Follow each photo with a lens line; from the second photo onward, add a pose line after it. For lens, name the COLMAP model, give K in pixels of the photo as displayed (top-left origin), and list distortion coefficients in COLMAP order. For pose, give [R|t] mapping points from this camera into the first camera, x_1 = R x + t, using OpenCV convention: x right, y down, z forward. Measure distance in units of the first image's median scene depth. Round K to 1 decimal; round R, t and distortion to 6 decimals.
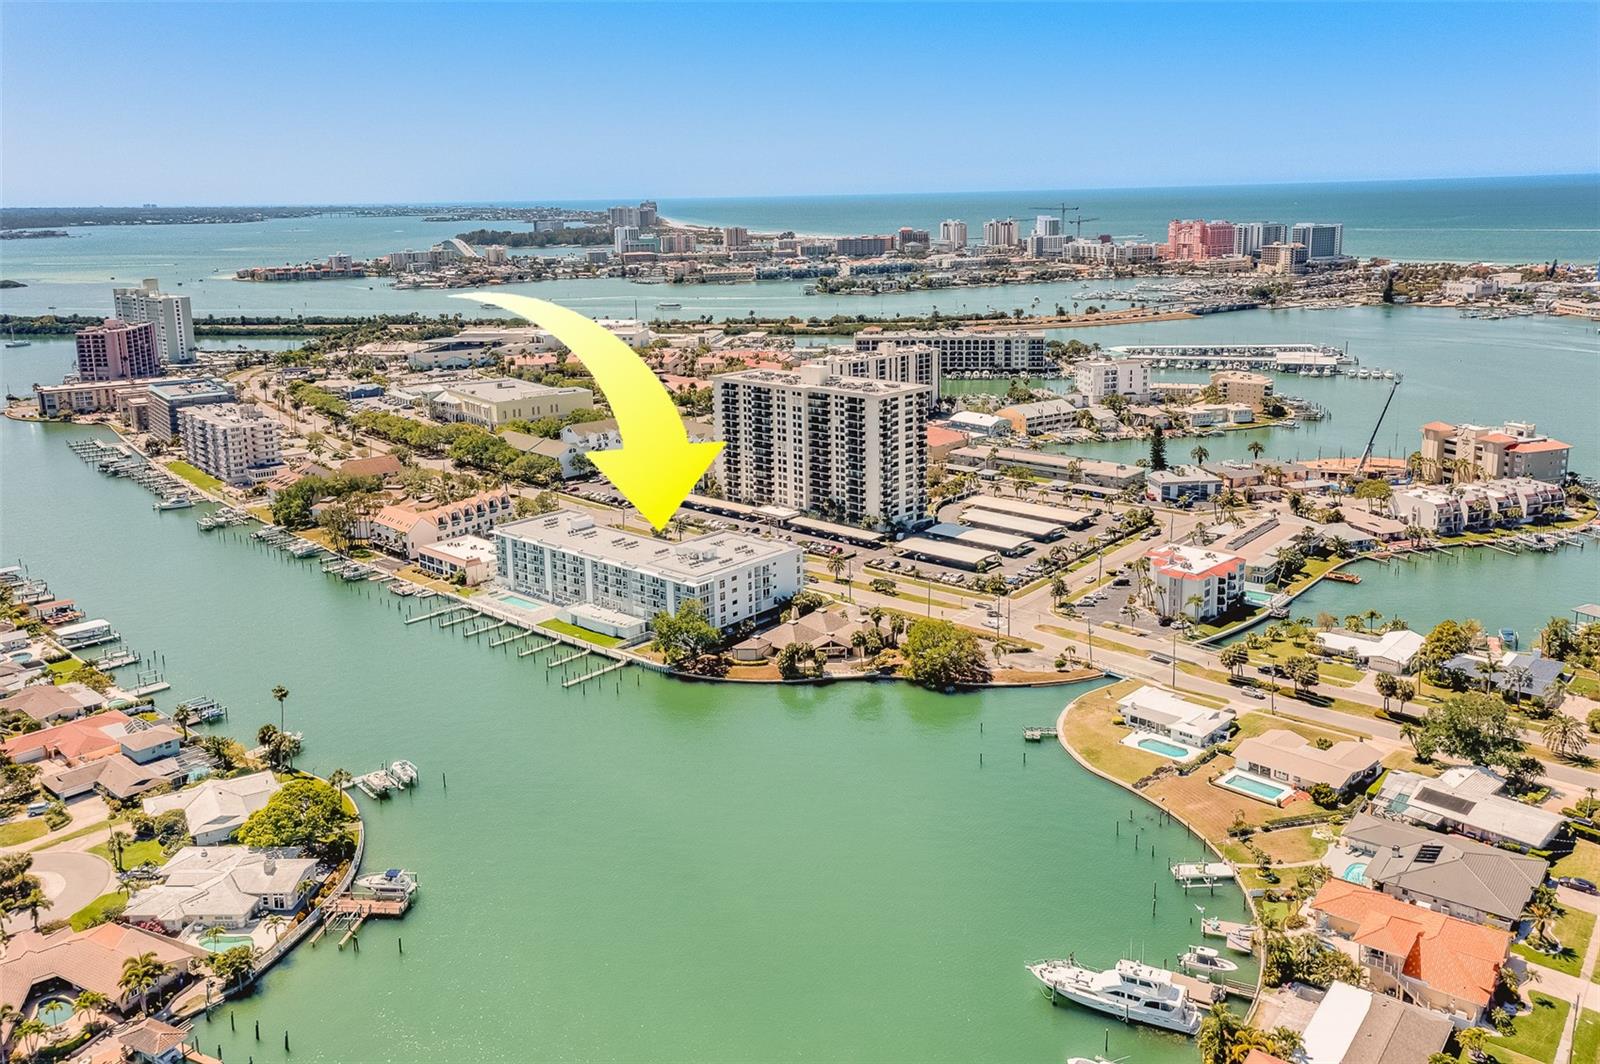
lens RADIAL K [[1213.4, 0, 820.2], [0, 1213.4, 370.8], [0, 0, 1]] dist [0.066926, -0.001135]
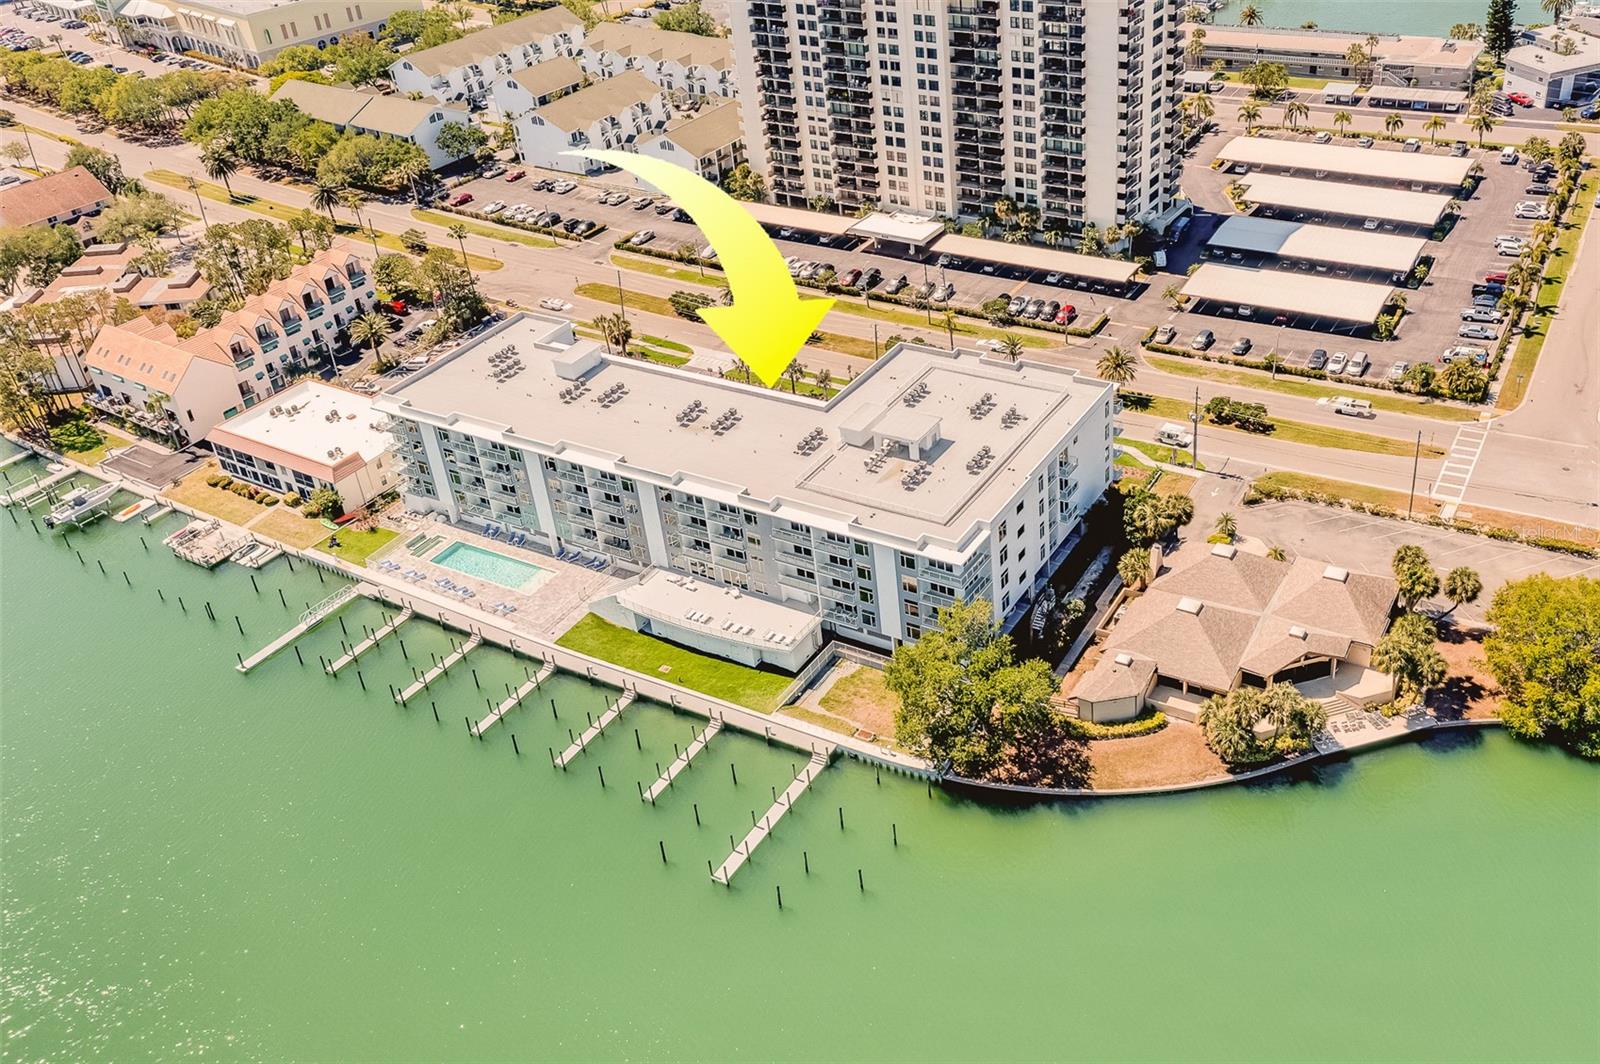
lens RADIAL K [[1444.7, 0, 878.8], [0, 1444.7, 410.0], [0, 0, 1]] dist [0.056097, -0.000416]
pose [[0.982861, -0.137638, 0.122641, -0.133419], [0.084260, 0.927107, 0.365203, -0.038944], [-0.163967, -0.348610, 0.922814, 0.413413]]
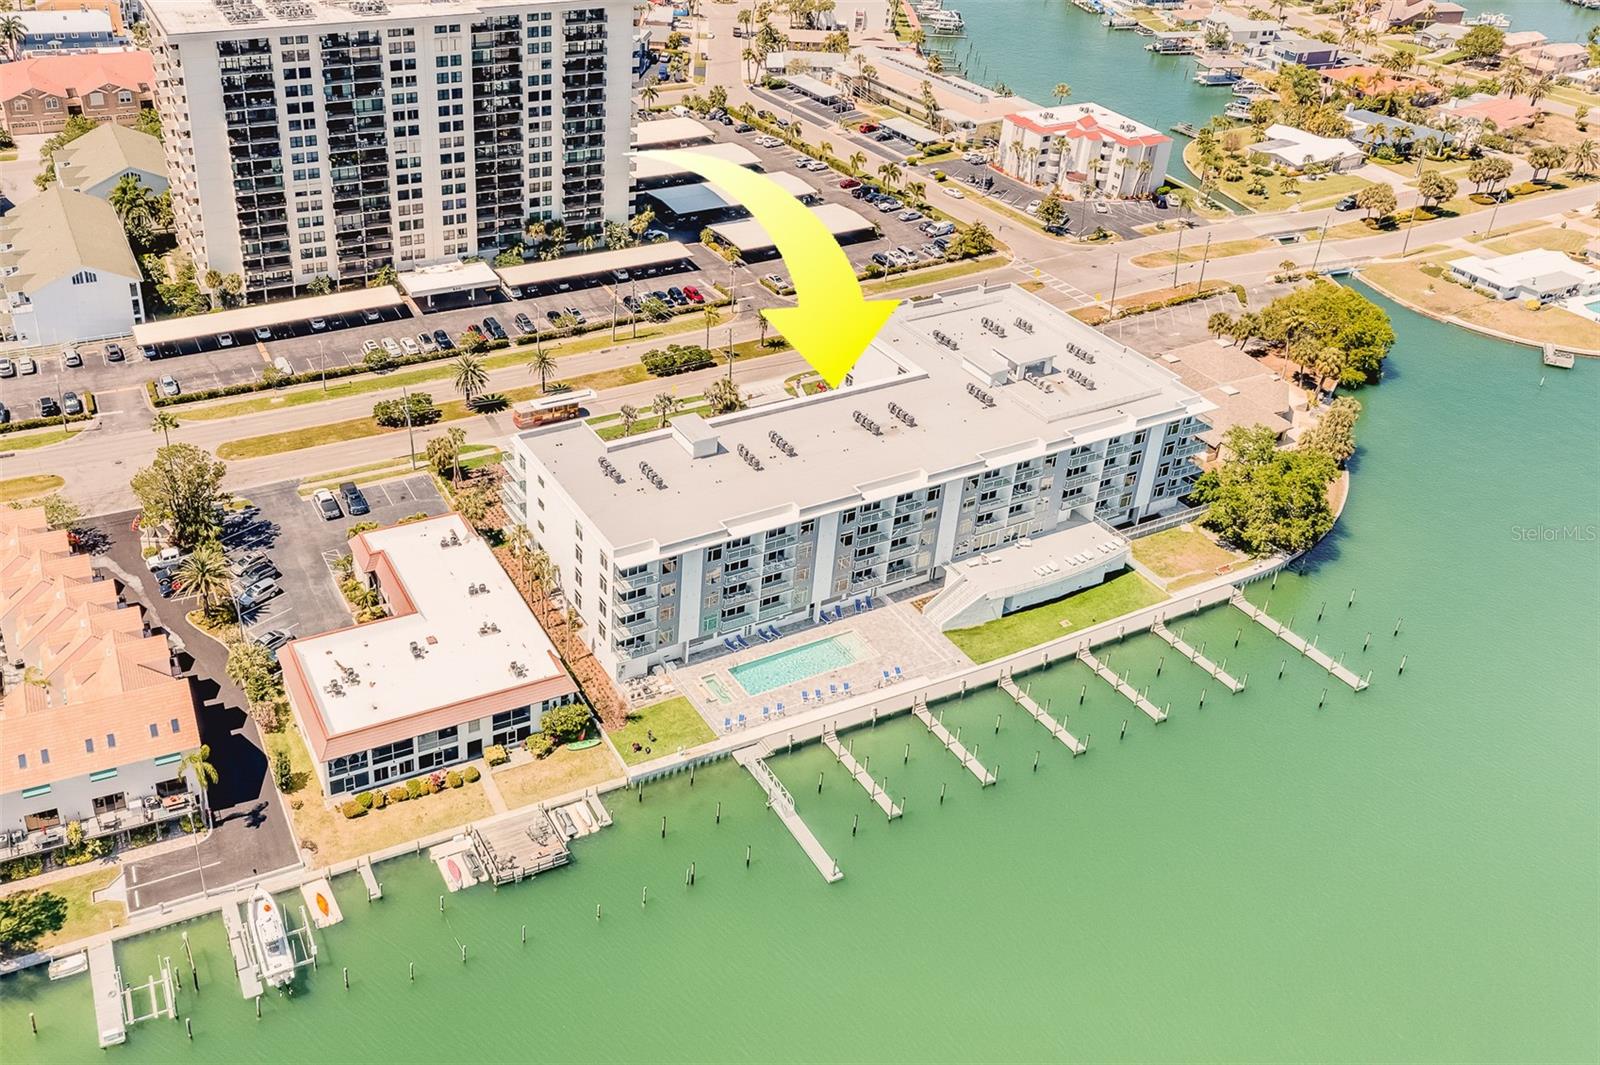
lens RADIAL K [[1419.2, 0, 611.1], [0, 1419.2, 366.8], [0, 0, 1]] dist [0.038146, -0.003880]
pose [[0.396649, -0.402119, 0.825209, -0.512573], [0.088770, 0.911539, 0.401519, -0.078977], [-0.913668, -0.086008, 0.397257, 0.723696]]
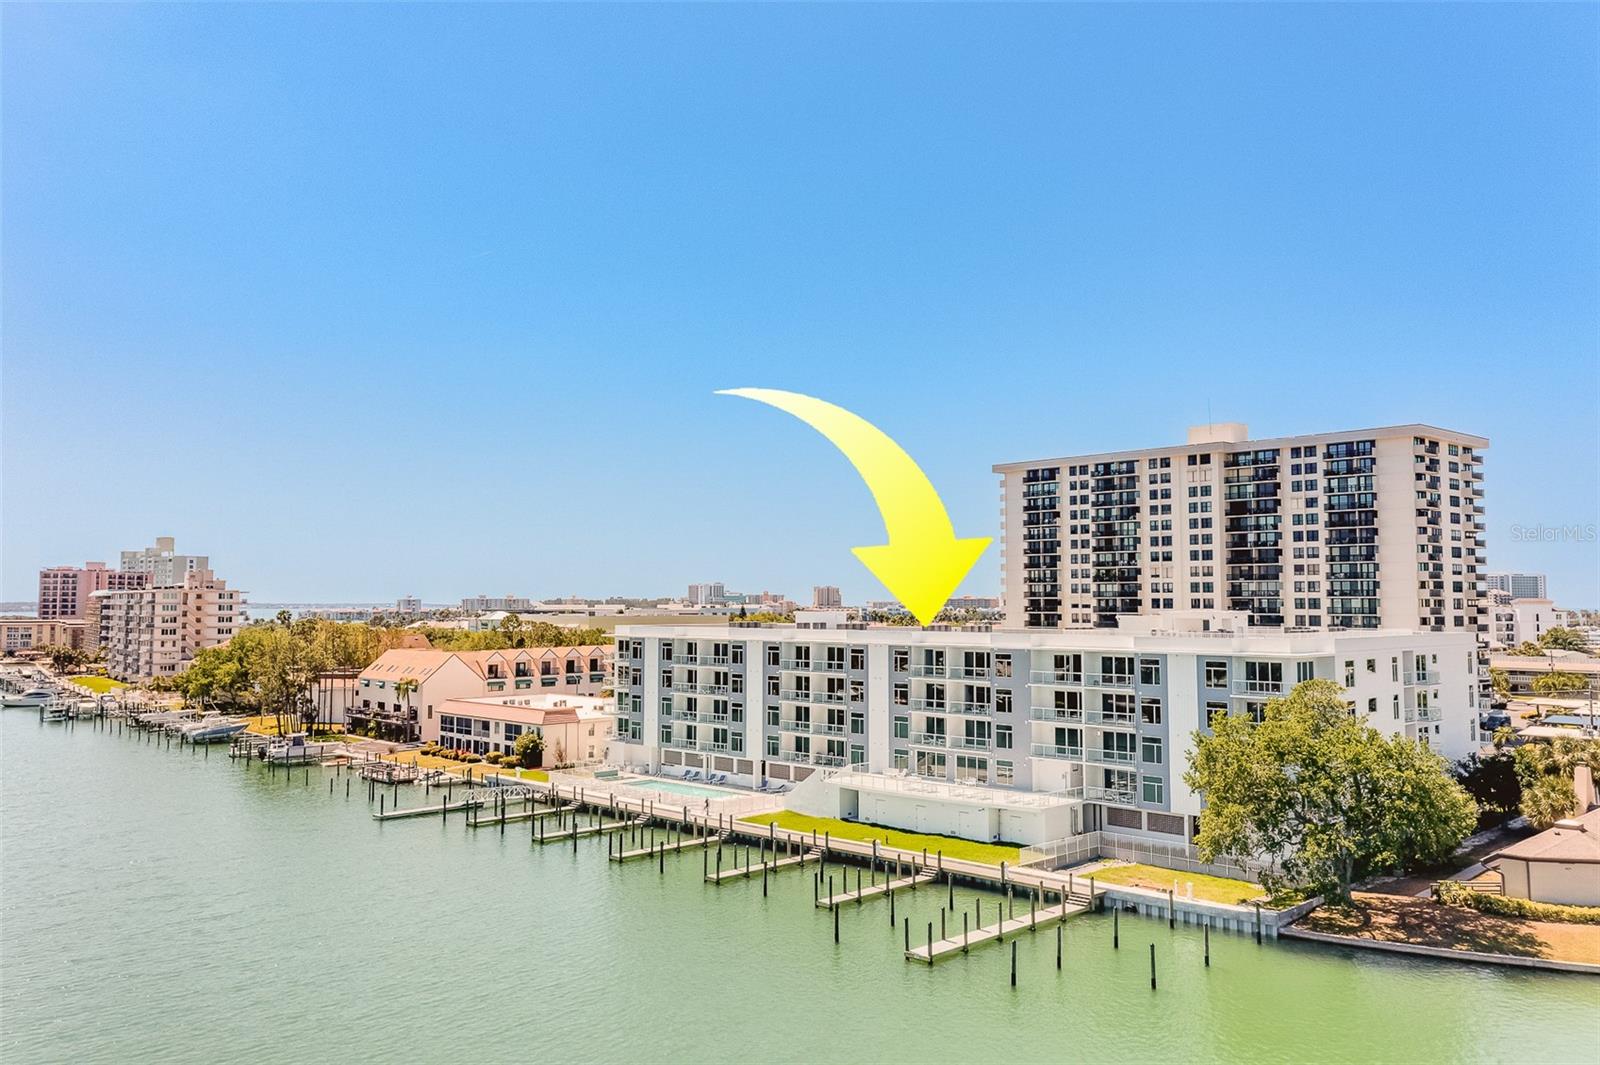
lens RADIAL K [[1239.1, 0, 824.3], [0, 1239.1, 526.9], [0, 0, 1]] dist [0.056382, 0.001505]
pose [[0.998208, 0.009962, -0.059005, -0.146487], [-0.021082, 0.981371, -0.190962, 0.150774], [0.056003, 0.191864, 0.979822, 0.497823]]
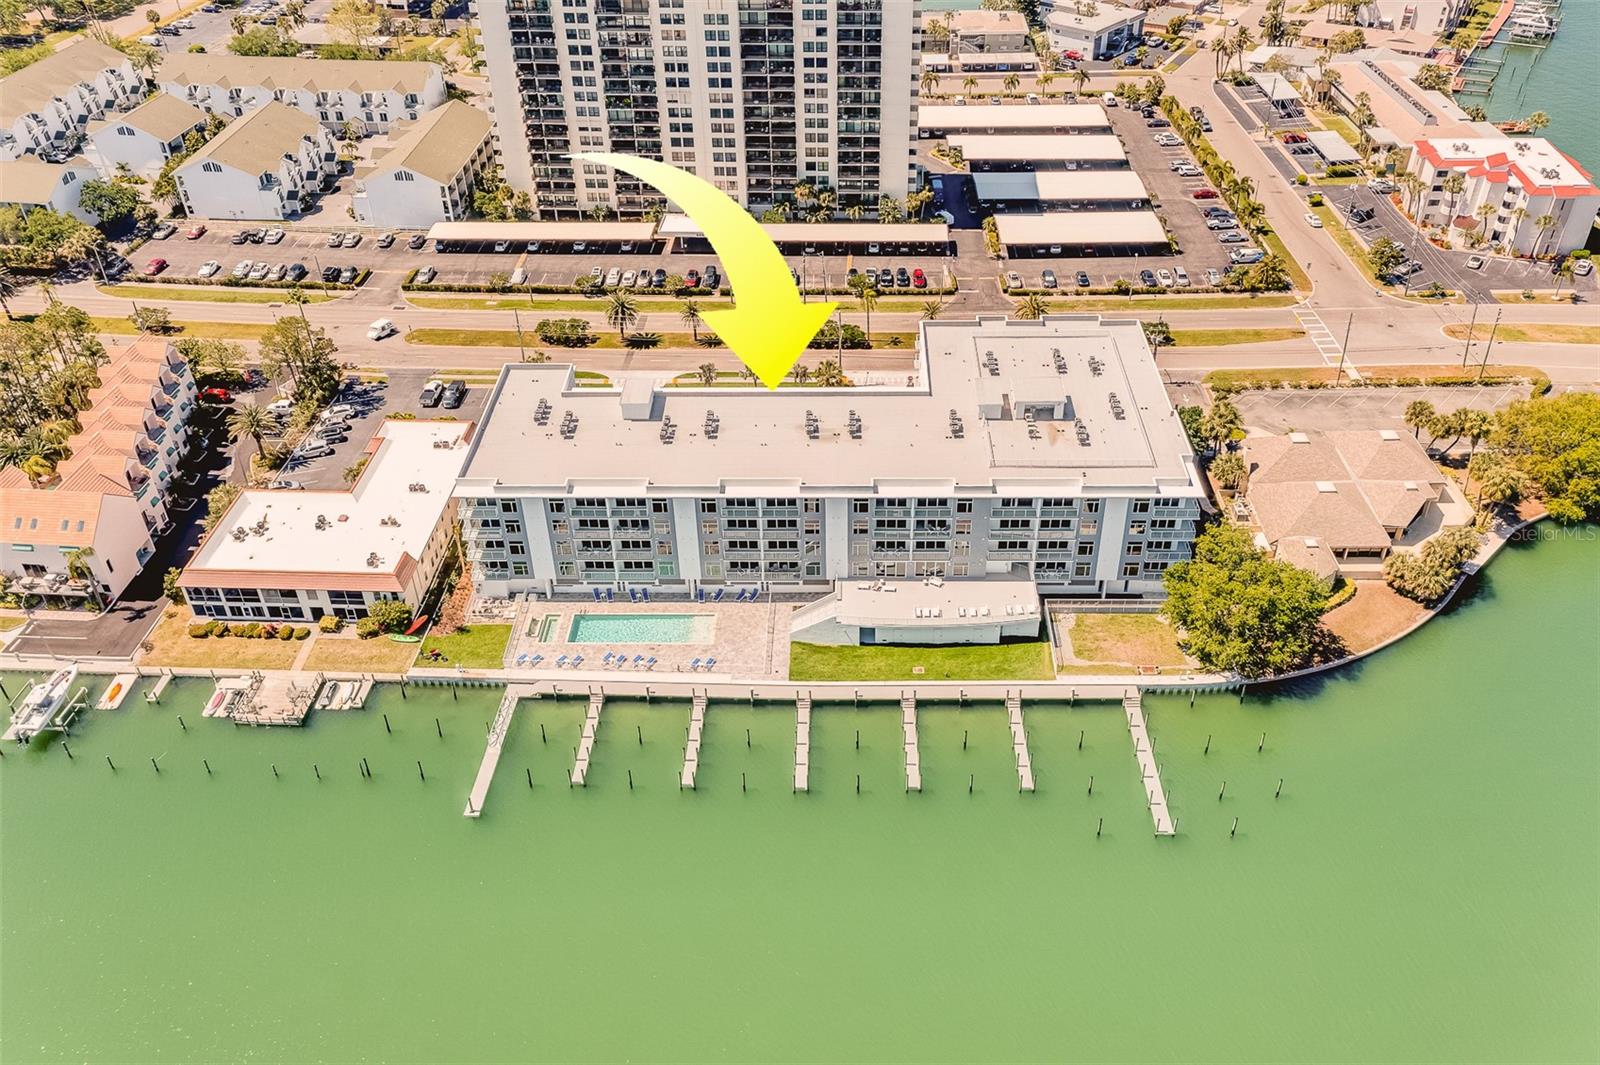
lens RADIAL K [[1270.4, 0, 803.1], [0, 1270.4, 451.3], [0, 0, 1]] dist [0.047011, 0.004553]
pose [[0.779227, -0.351237, 0.519074, -0.337941], [0.089060, 0.881860, 0.463024, -0.054260], [-0.620381, -0.314572, 0.718451, 0.547207]]
